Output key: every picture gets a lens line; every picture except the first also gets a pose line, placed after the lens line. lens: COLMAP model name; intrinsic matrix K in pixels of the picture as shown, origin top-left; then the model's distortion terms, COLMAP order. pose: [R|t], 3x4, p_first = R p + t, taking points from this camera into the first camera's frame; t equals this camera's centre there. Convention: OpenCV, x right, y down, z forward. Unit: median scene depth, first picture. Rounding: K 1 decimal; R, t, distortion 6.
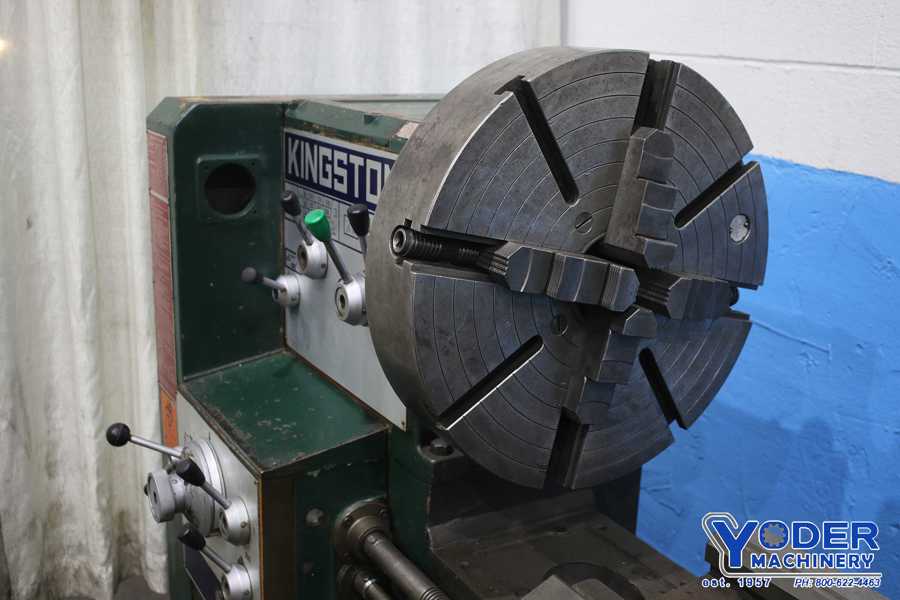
lens RADIAL K [[1037.4, 0, 444.2], [0, 1037.4, 300.9], [0, 0, 1]] dist [-0.093684, 0.000000]
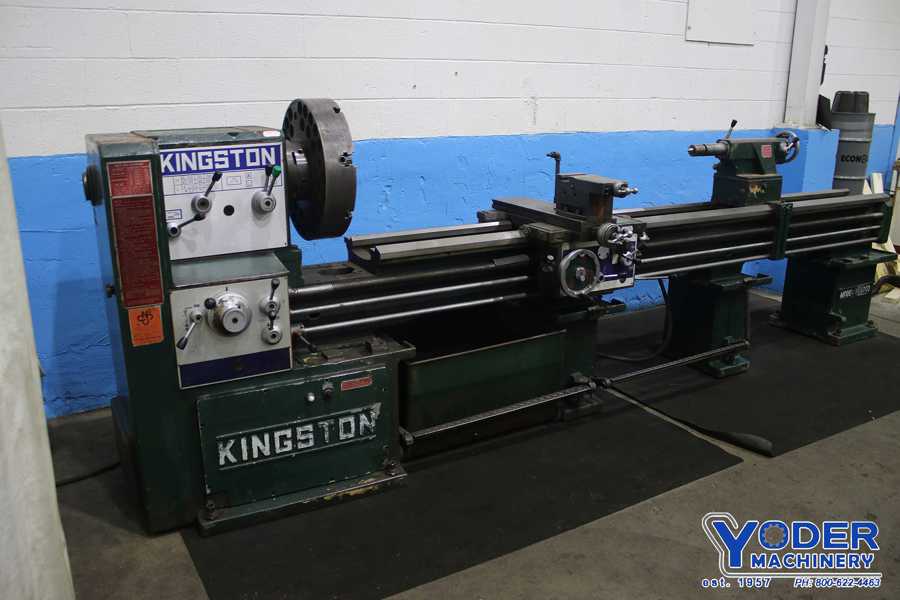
lens RADIAL K [[749.1, 0, 452.3], [0, 749.1, 304.5], [0, 0, 1]] dist [-0.122145, 0.037039]
pose [[0.002294, -0.317766, 0.948166, -1.842365], [0.256102, 0.916734, 0.306612, -0.208684], [-0.966647, 0.242124, 0.083484, 0.455714]]
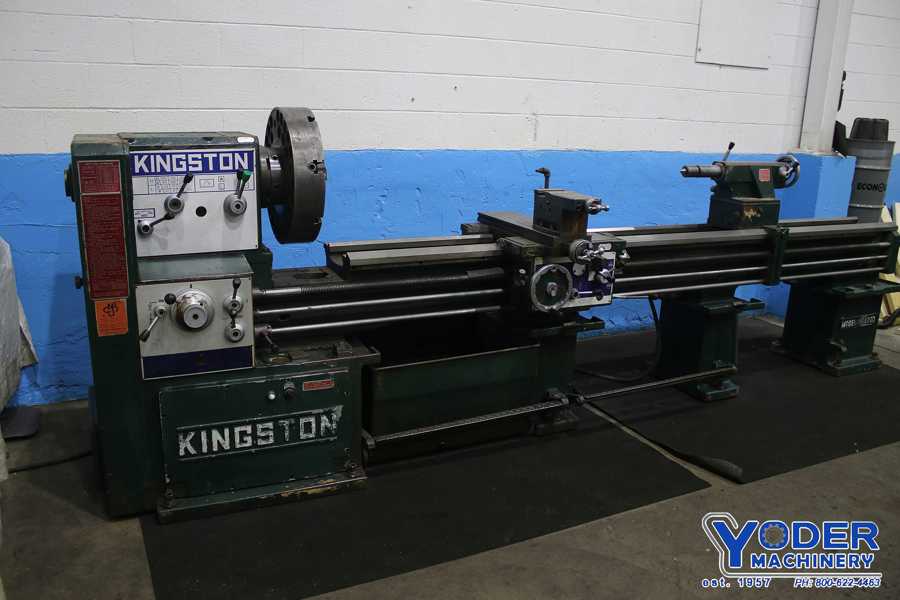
lens RADIAL K [[749.1, 0, 453.3], [0, 749.1, 302.4], [0, 0, 1]] dist [-0.122145, 0.037039]
pose [[0.072705, -0.294073, 0.953014, -1.868601], [0.229248, 0.934885, 0.270990, -0.151850], [-0.970649, 0.198774, 0.135387, 0.252004]]
